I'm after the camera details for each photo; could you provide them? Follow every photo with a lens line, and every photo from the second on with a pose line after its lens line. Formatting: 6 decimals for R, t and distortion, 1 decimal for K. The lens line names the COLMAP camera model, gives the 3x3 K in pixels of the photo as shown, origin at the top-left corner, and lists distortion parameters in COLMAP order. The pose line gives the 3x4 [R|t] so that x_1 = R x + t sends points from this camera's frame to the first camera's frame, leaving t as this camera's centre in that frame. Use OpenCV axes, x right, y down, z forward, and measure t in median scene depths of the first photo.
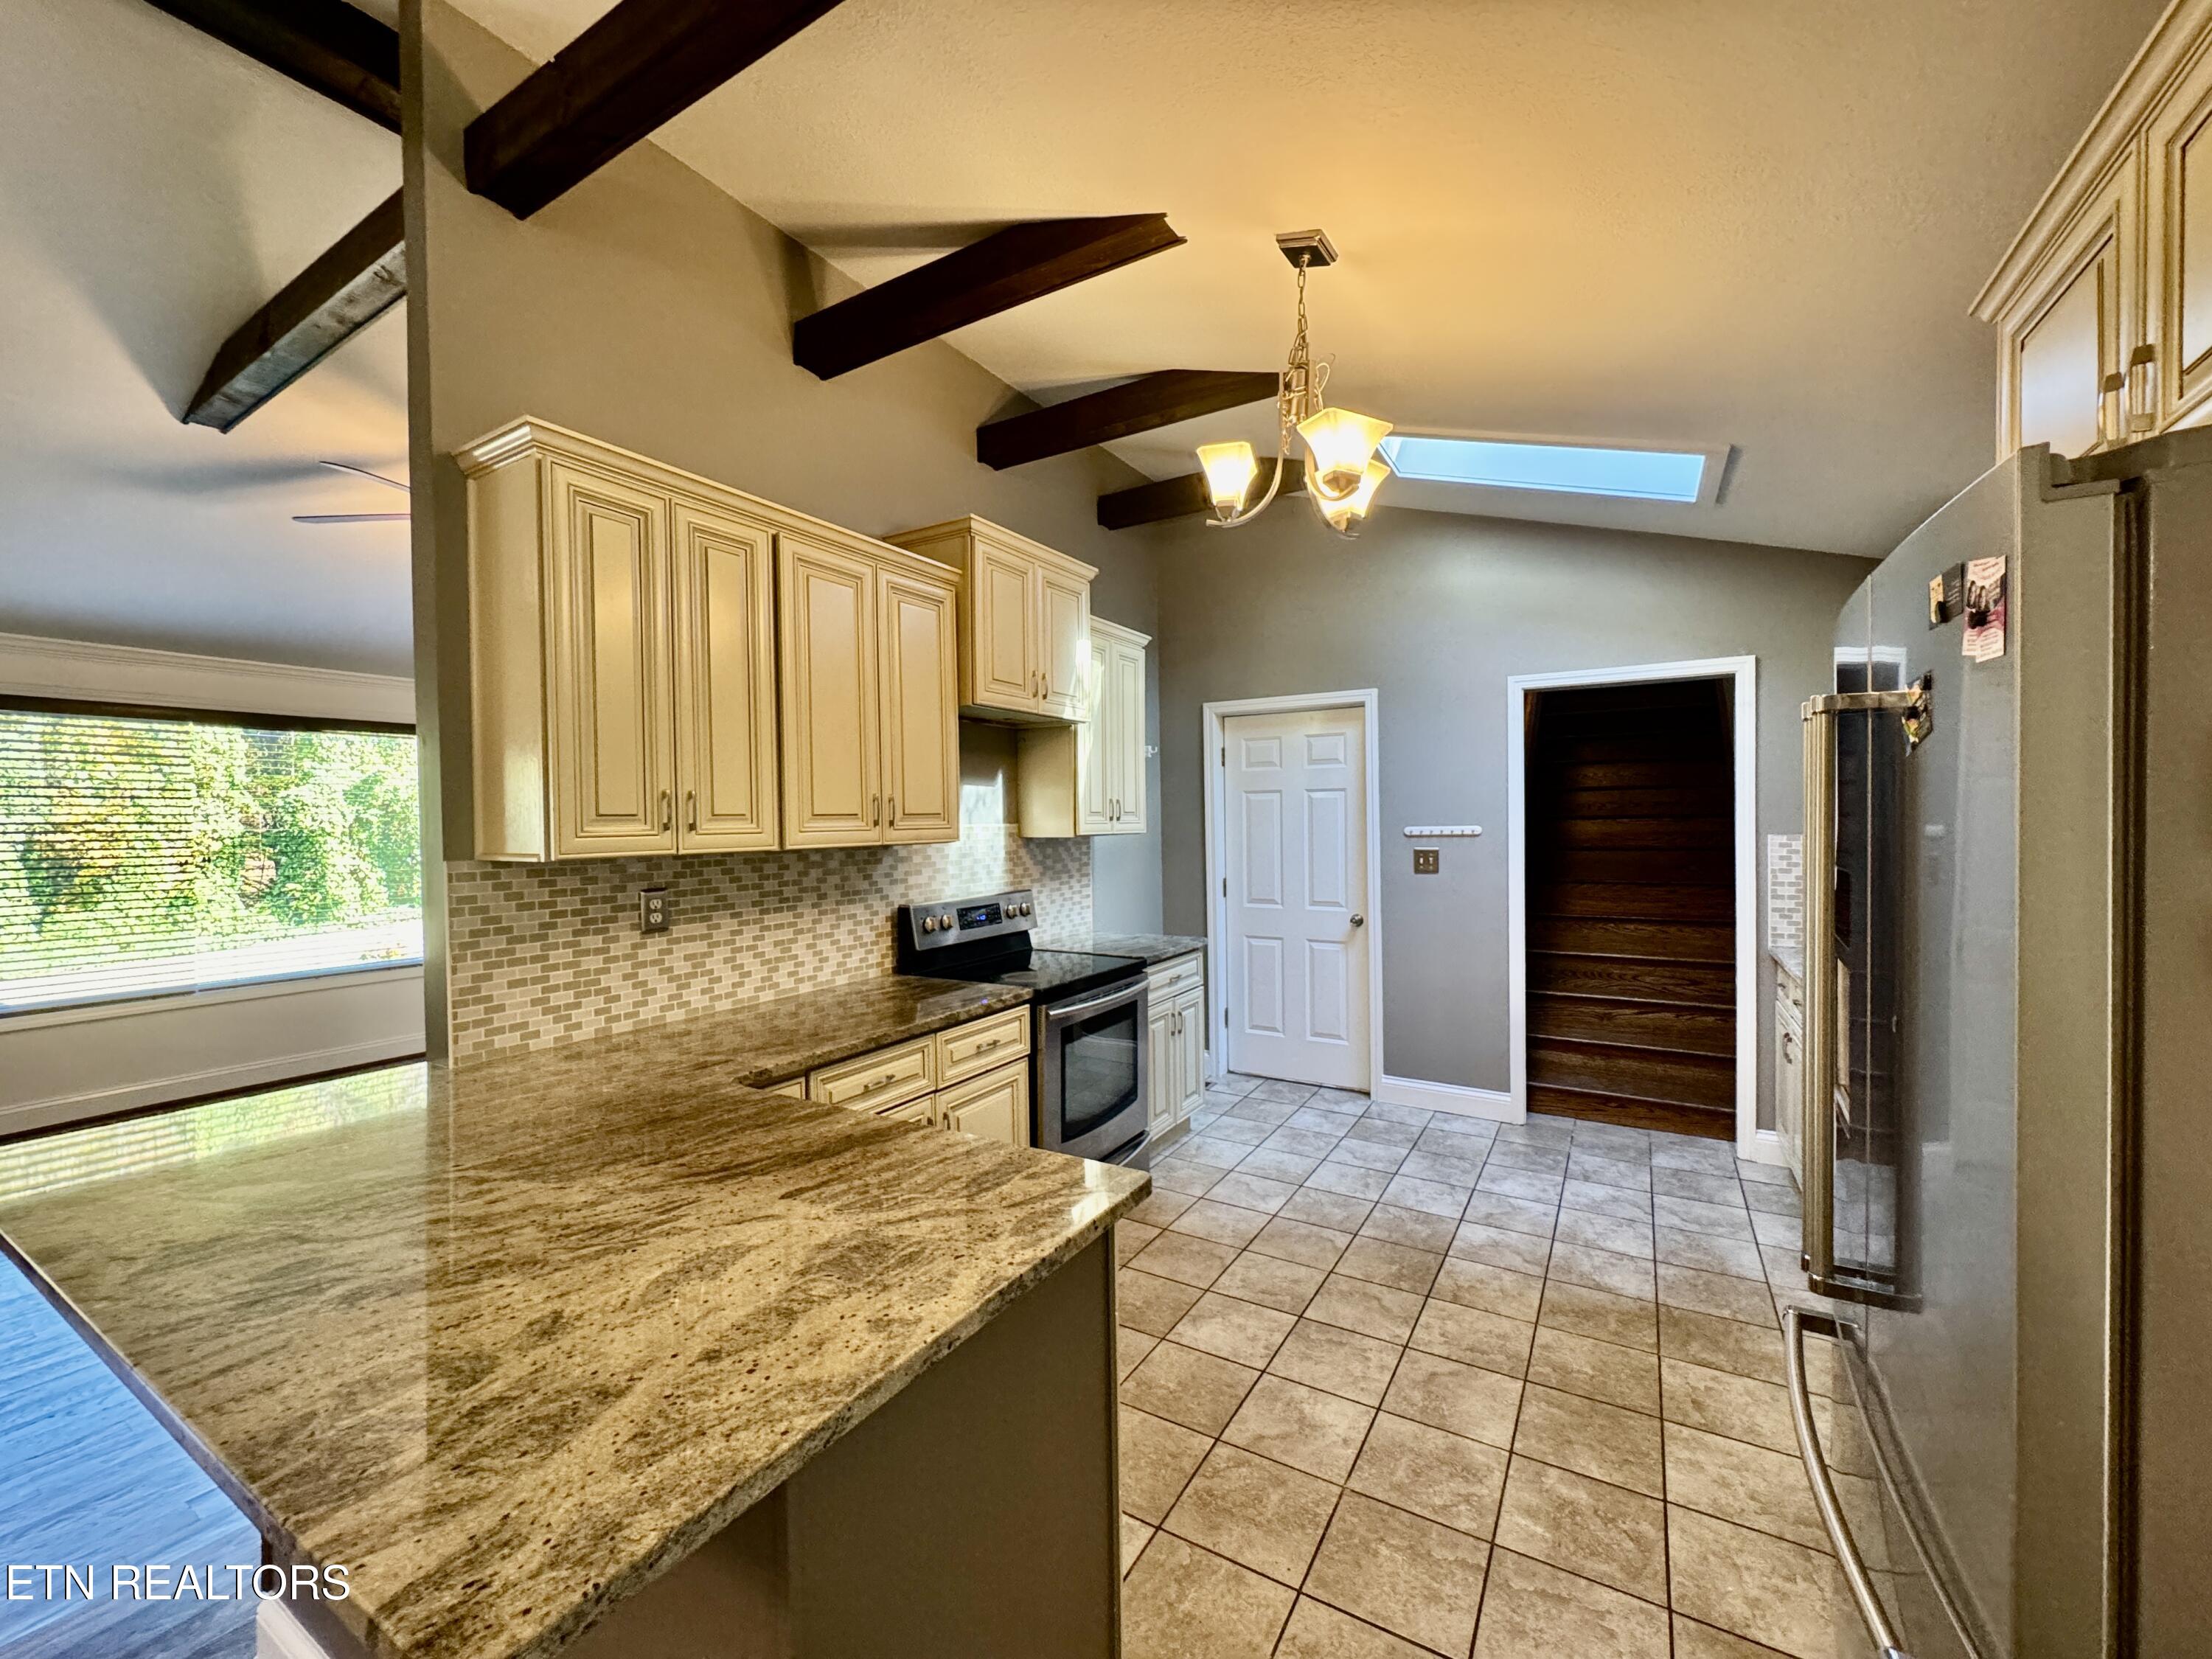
lens RADIAL K [[882.5, 0, 1105.1], [0, 882.5, 827.7], [0, 0, 1]] dist [-0.001261, -0.000144]
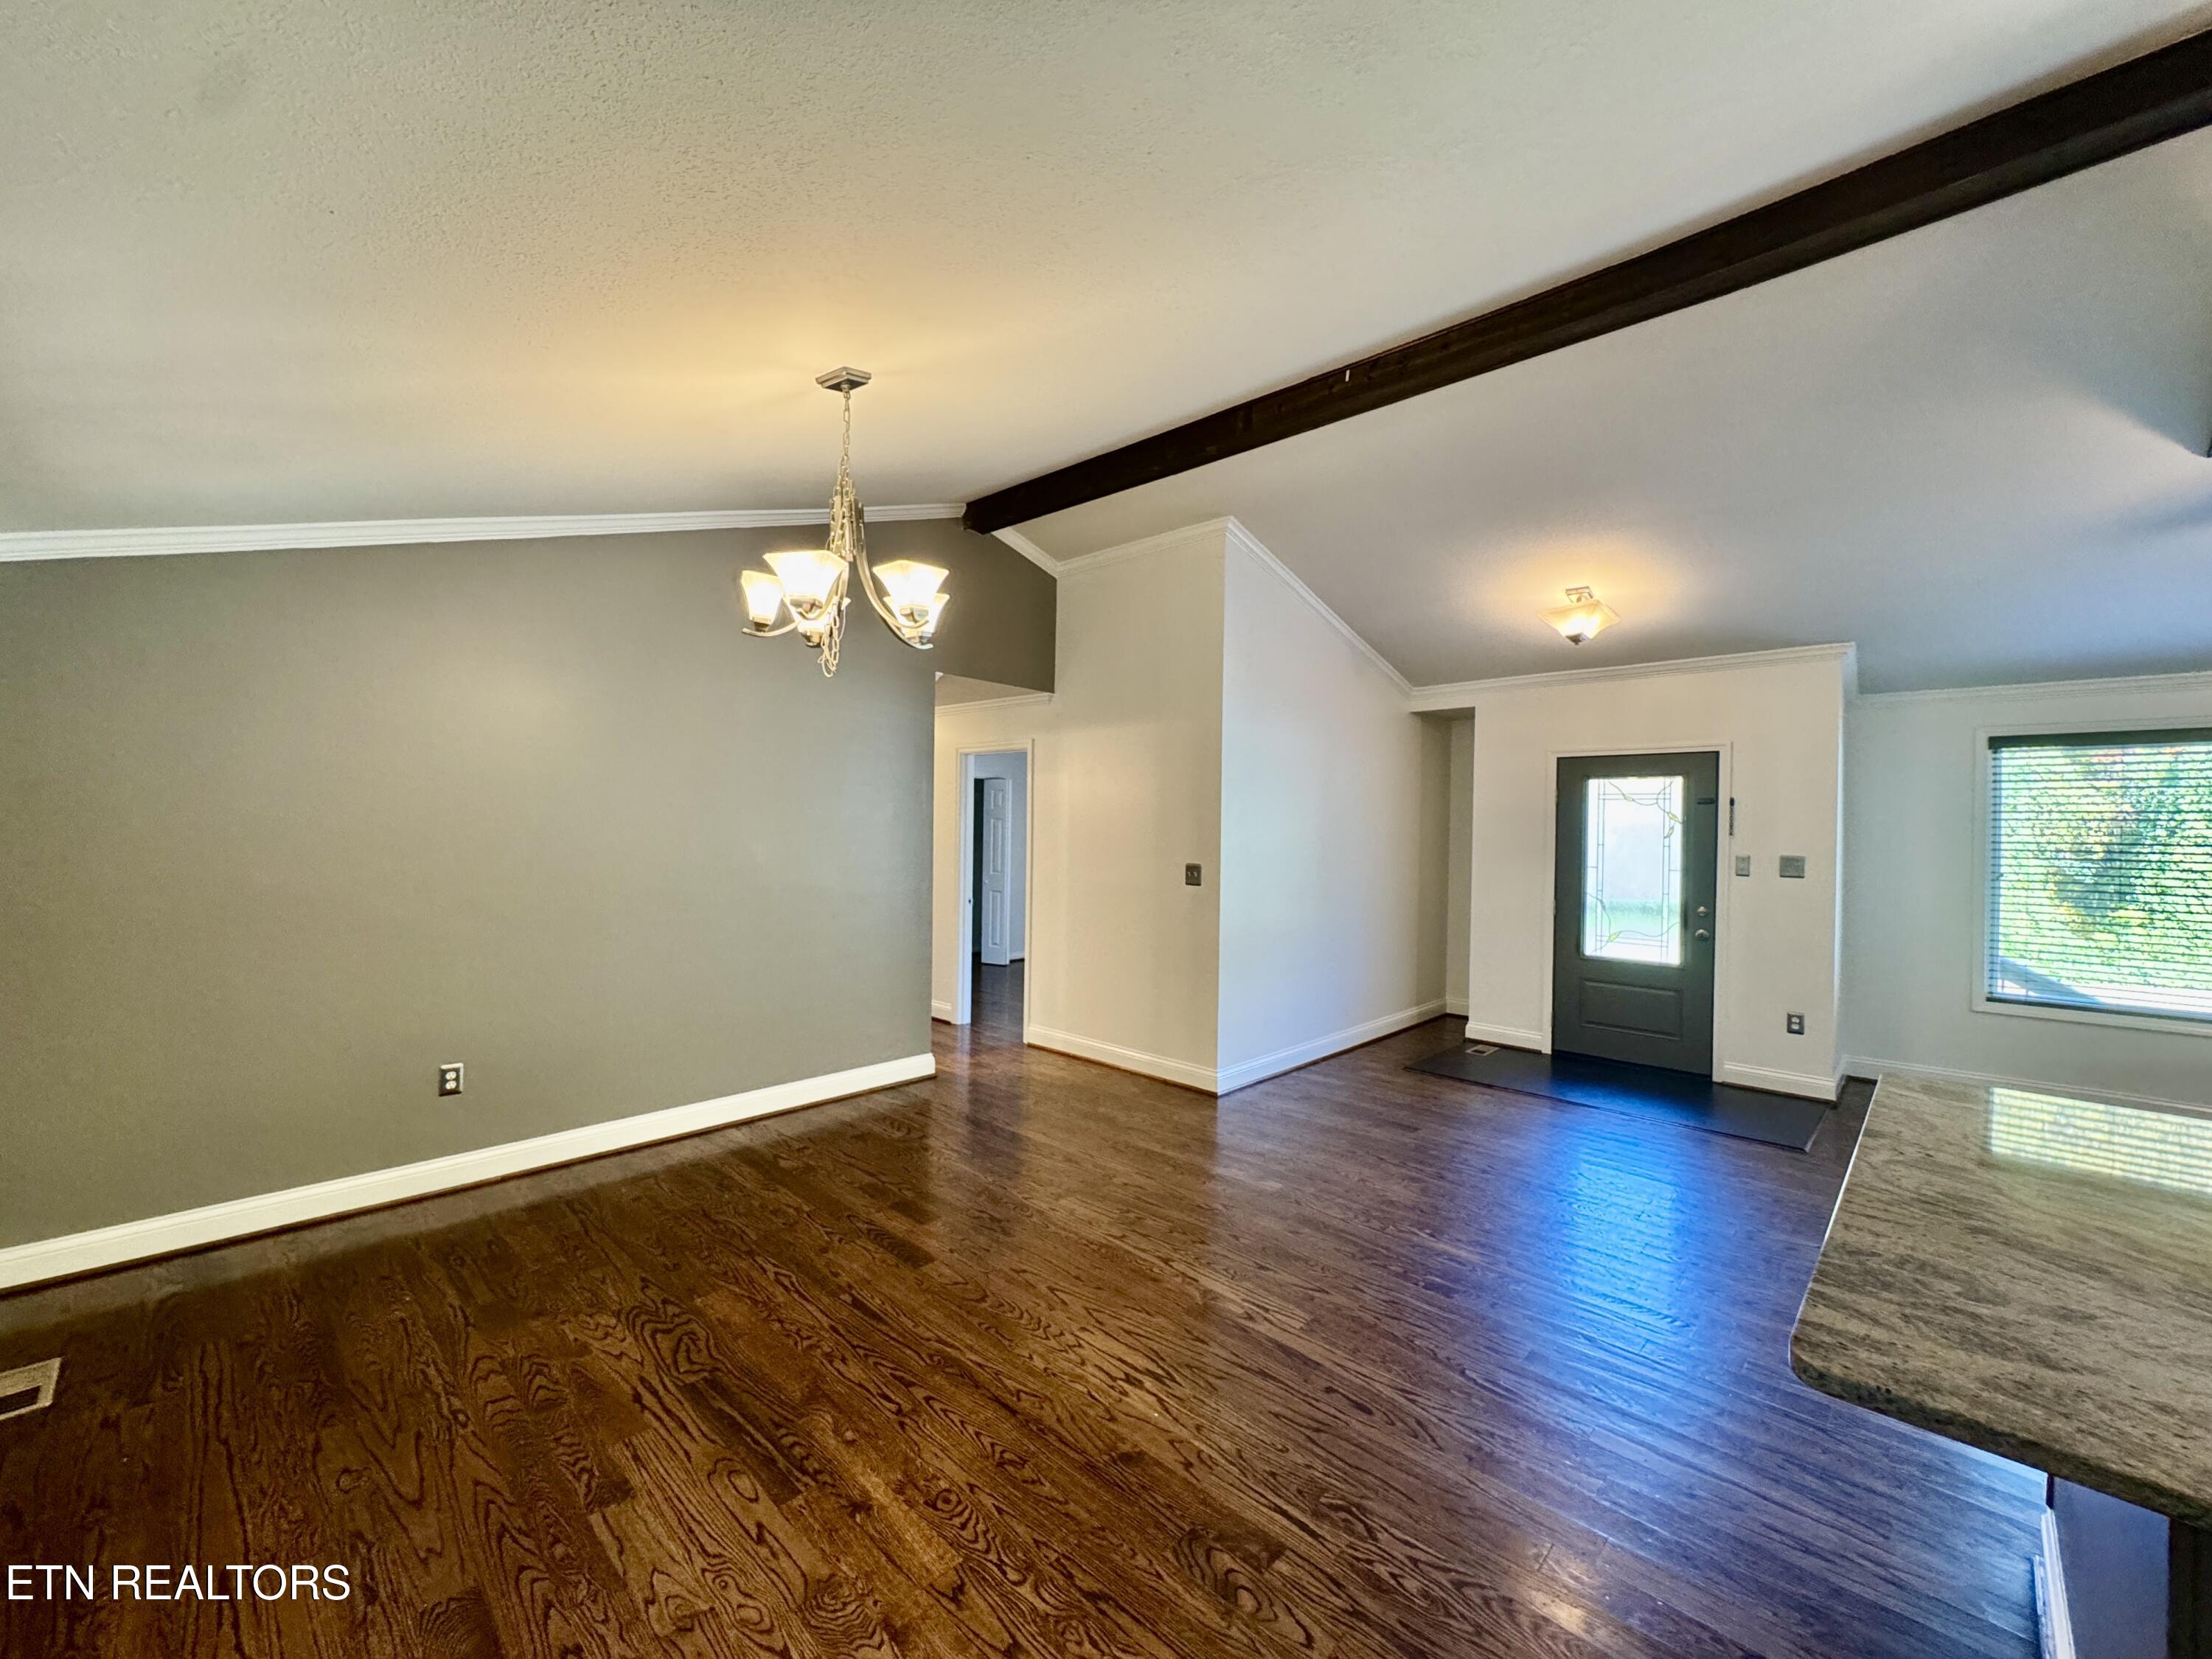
lens RADIAL K [[895.1, 0, 1103.7], [0, 895.1, 821.4], [0, 0, 1]] dist [-0.002622, -0.000394]
pose [[-0.223801, 0.001810, -0.974633, 0.264675], [-0.019737, 0.999785, 0.006389, -0.023724], [0.974435, 0.020666, -0.223717, -0.000255]]
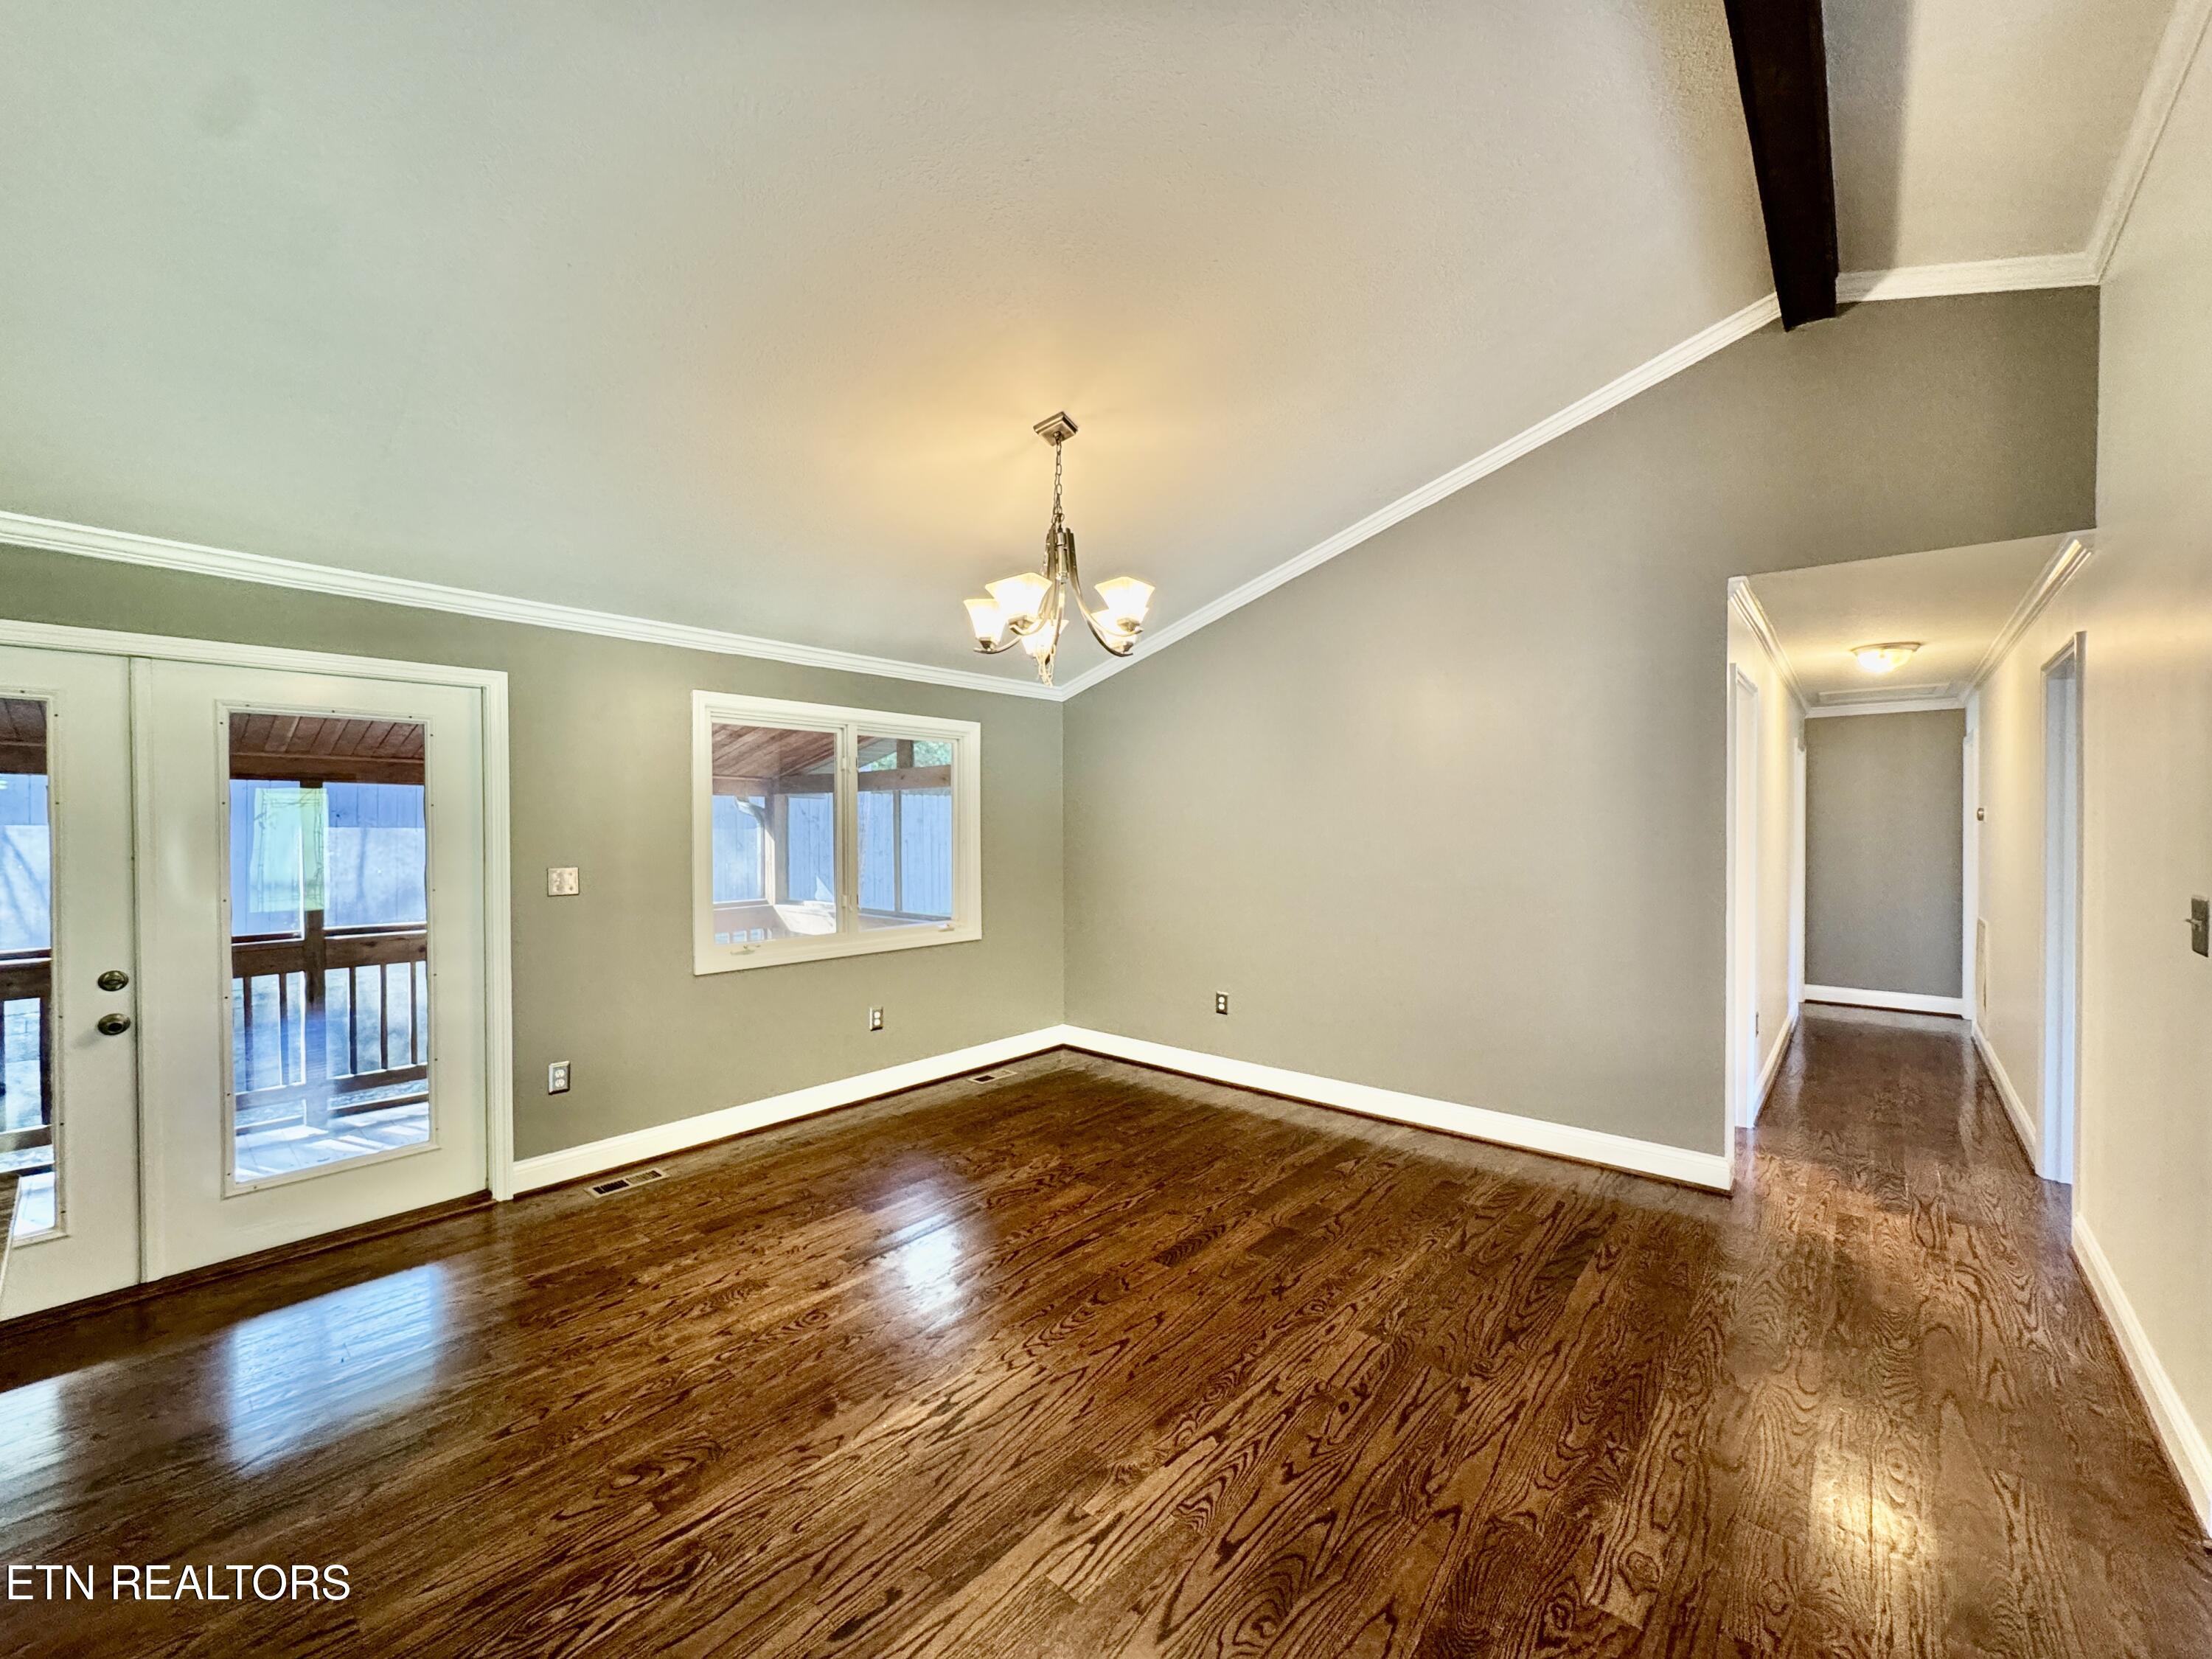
lens RADIAL K [[879.9, 0, 1105.2], [0, 879.9, 836.7], [0, 0, 1]] dist [-0.001325, -0.000300]
pose [[-0.984088, 0.010242, 0.177384, -0.820524], [0.014456, 0.999643, 0.022480, -0.003166], [-0.177091, 0.024686, -0.983885, 0.553284]]
